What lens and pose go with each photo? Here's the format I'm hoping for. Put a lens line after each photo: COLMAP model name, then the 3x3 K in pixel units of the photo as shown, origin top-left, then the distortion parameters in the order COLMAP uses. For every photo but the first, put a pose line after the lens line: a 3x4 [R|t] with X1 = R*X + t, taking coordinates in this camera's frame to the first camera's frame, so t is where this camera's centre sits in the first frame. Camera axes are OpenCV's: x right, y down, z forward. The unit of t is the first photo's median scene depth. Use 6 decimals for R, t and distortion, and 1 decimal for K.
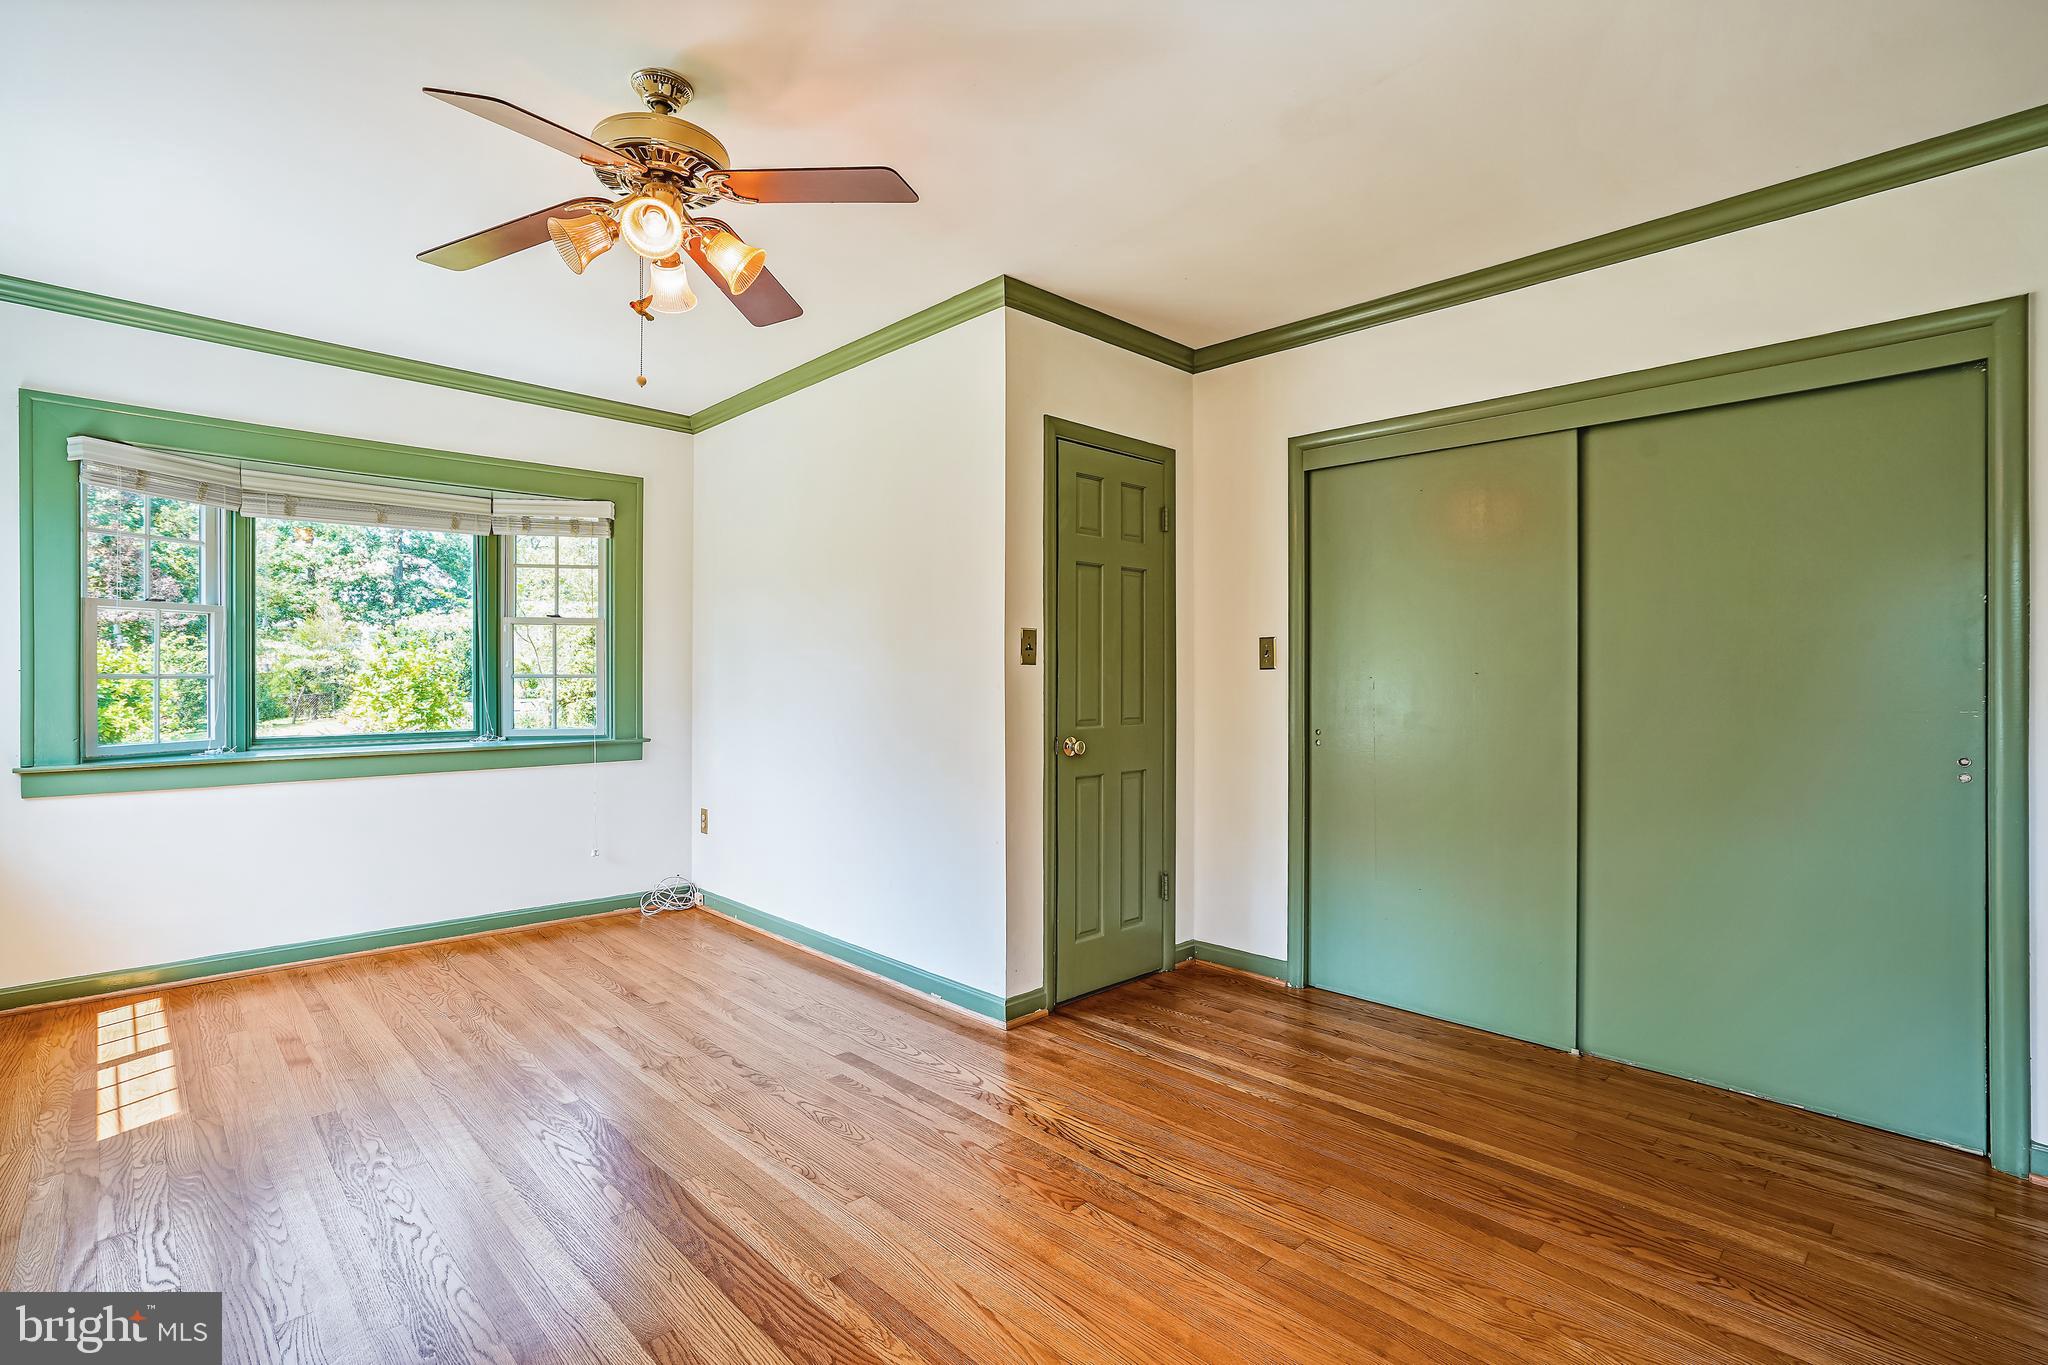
lens RADIAL K [[959.4, 0, 1025.5], [0, 959.4, 670.5], [0, 0, 1]] dist [-0.023197, 0.013917]
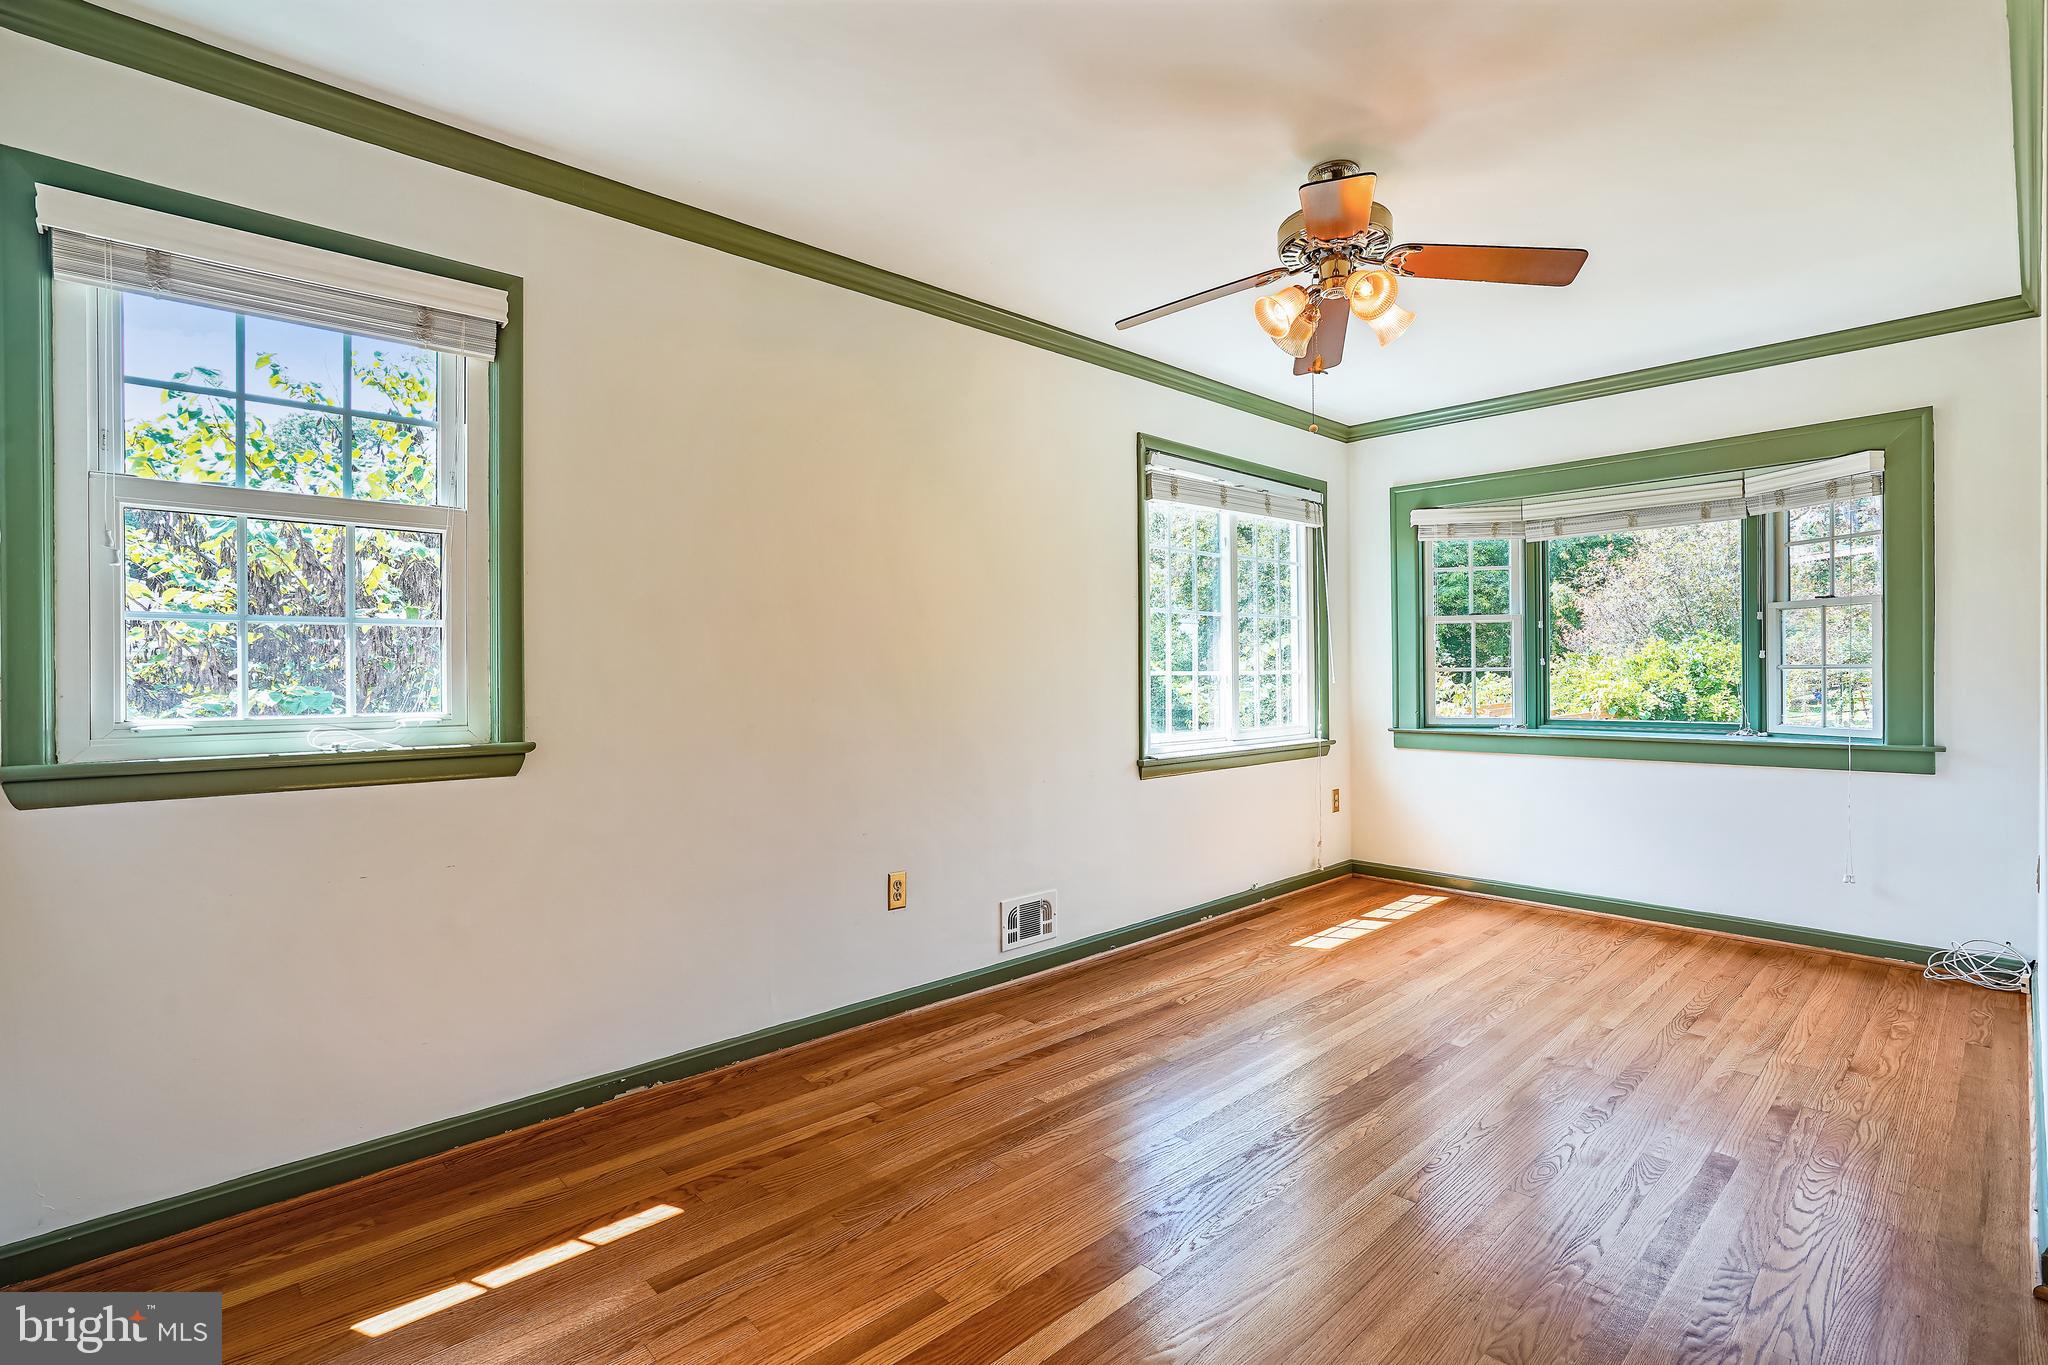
lens RADIAL K [[959.4, 0, 1025.5], [0, 959.4, 670.5], [0, 0, 1]] dist [-0.023197, 0.013917]
pose [[-0.011968, -0.002090, -0.999926, 0.485772], [0.012631, 0.999918, -0.002241, 0.002830], [0.999849, -0.012657, -0.011941, 0.371851]]
